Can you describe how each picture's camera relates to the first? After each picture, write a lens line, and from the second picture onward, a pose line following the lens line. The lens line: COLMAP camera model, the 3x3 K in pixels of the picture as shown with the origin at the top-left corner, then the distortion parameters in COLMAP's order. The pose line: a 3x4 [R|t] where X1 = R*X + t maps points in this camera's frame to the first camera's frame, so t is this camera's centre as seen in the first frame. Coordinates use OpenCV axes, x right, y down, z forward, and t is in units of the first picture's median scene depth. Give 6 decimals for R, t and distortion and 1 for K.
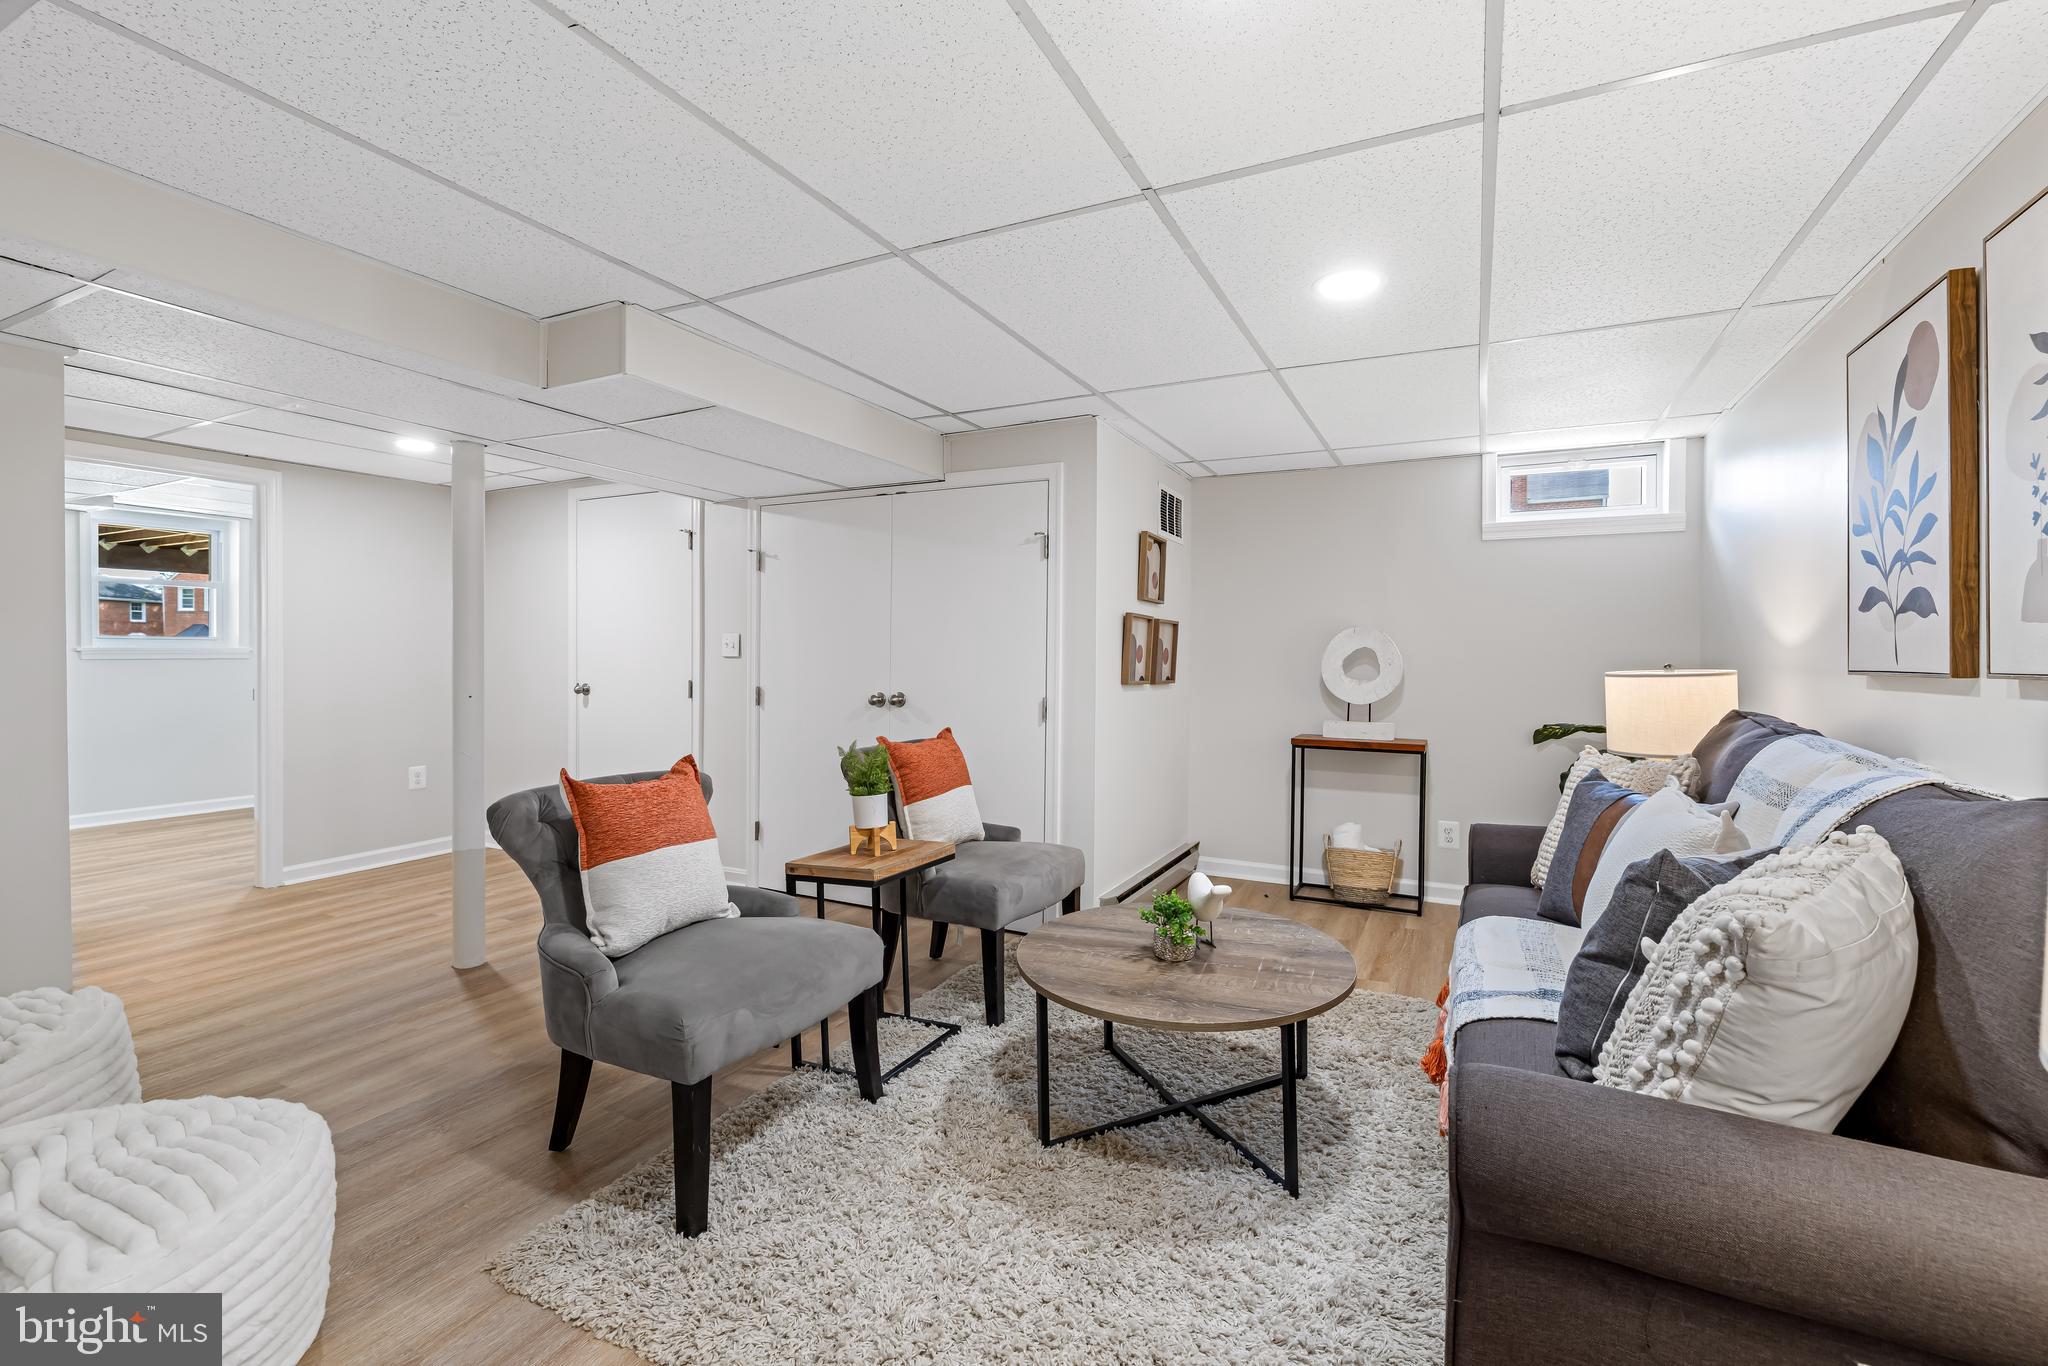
lens RADIAL K [[891.0, 0, 1033.4], [0, 891.0, 668.5], [0, 0, 1]] dist [-0.008171, 0.000012]
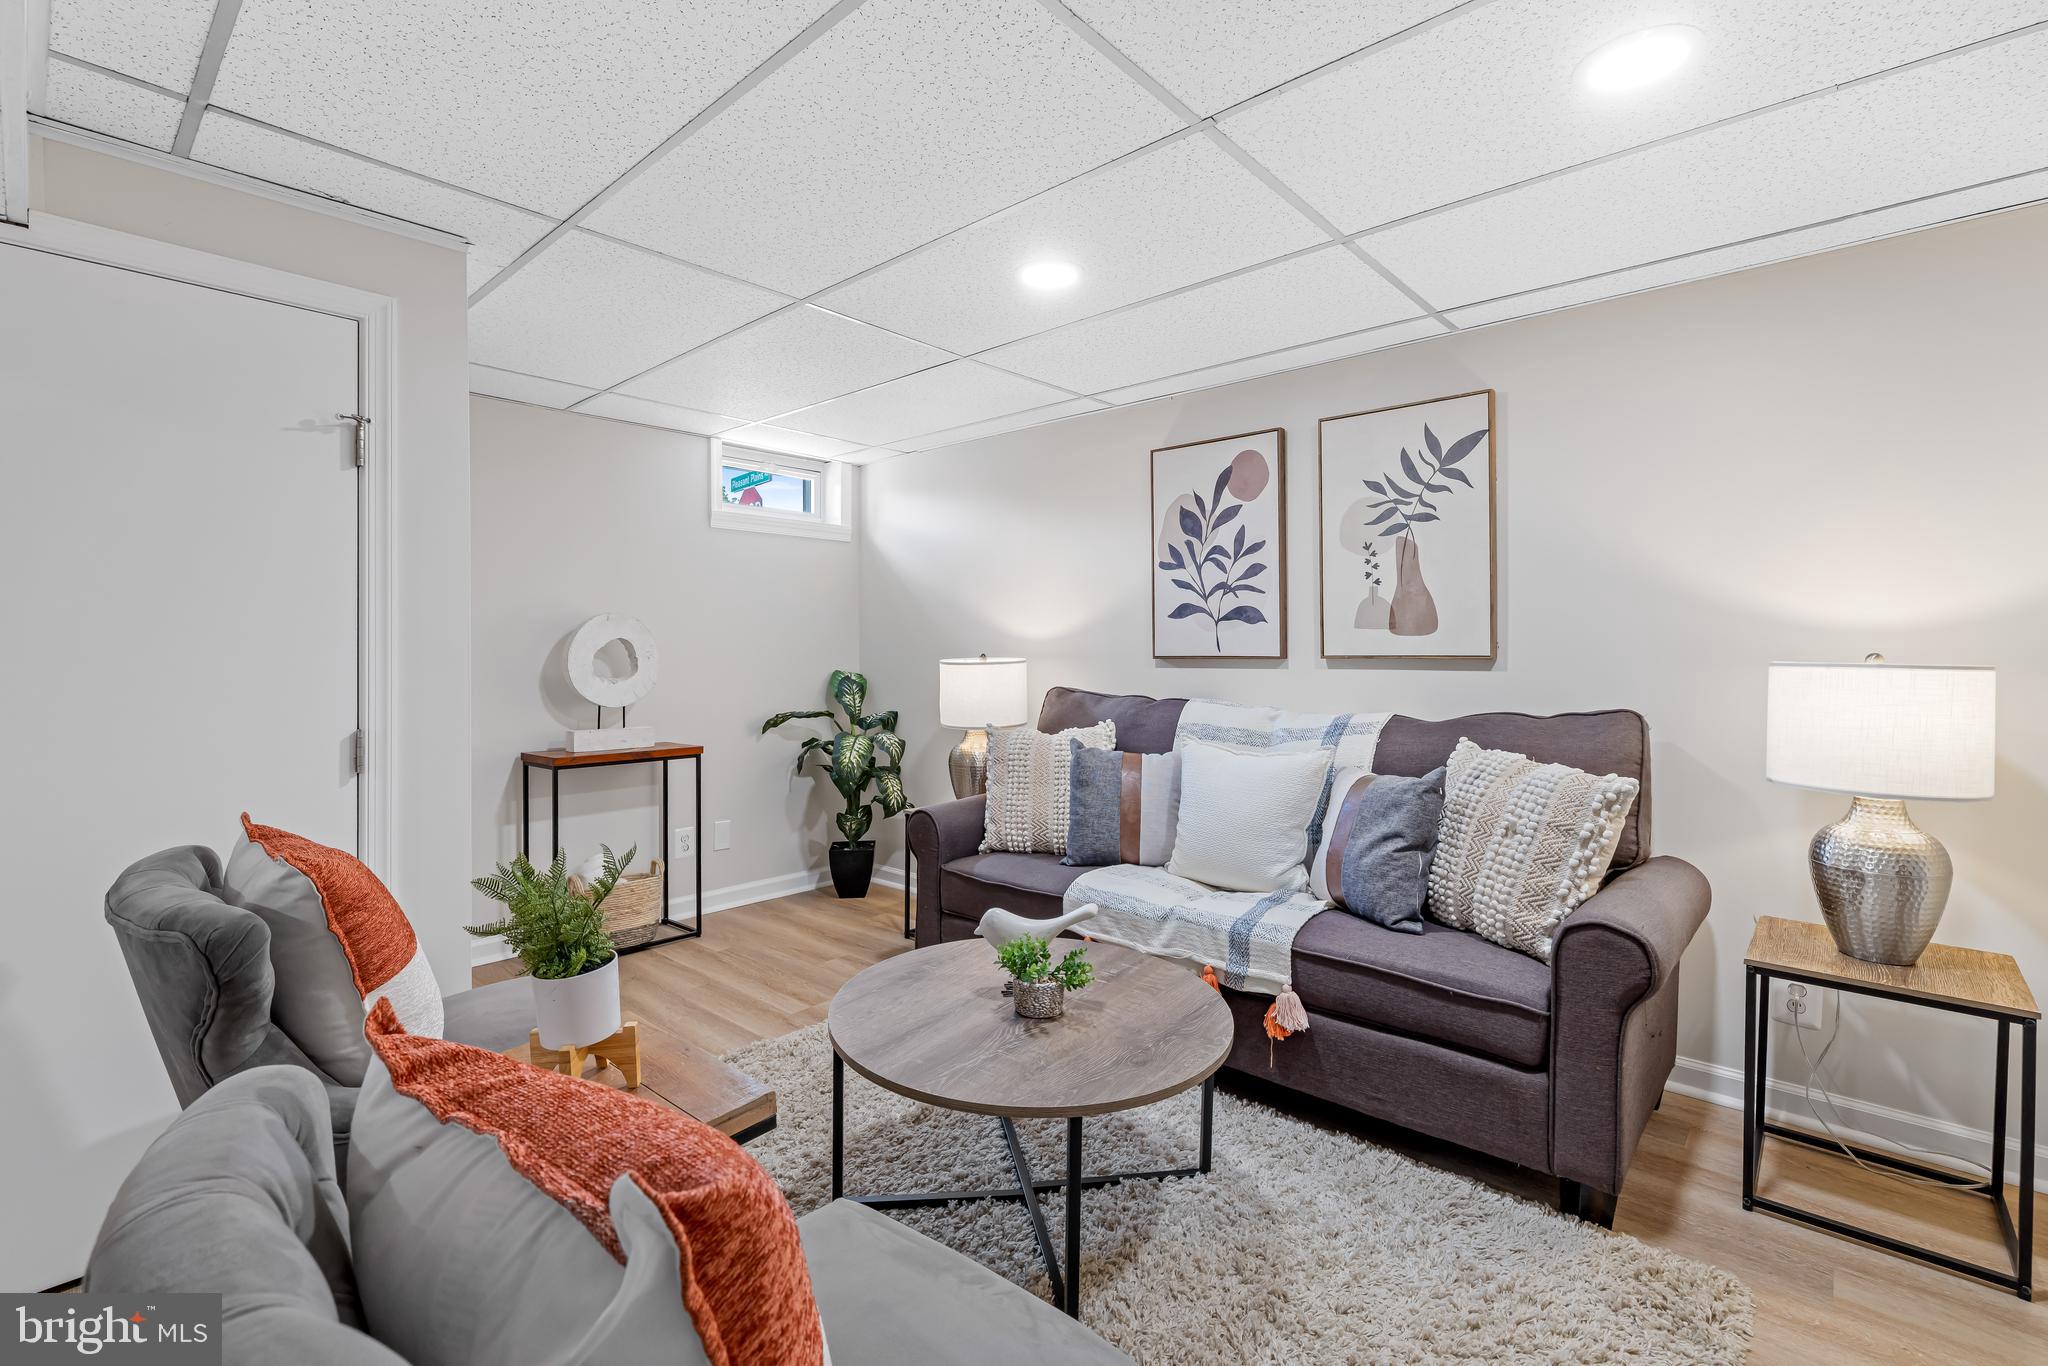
lens RADIAL K [[891.0, 0, 1069.5], [0, 891.0, 651.6], [0, 0, 1]] dist [-0.008171, 0.000012]
pose [[0.266653, -0.007378, 0.963764, -0.641481], [0.016704, 0.999856, 0.003033, -0.013174], [-0.963648, 0.015290, 0.266738, 0.761811]]
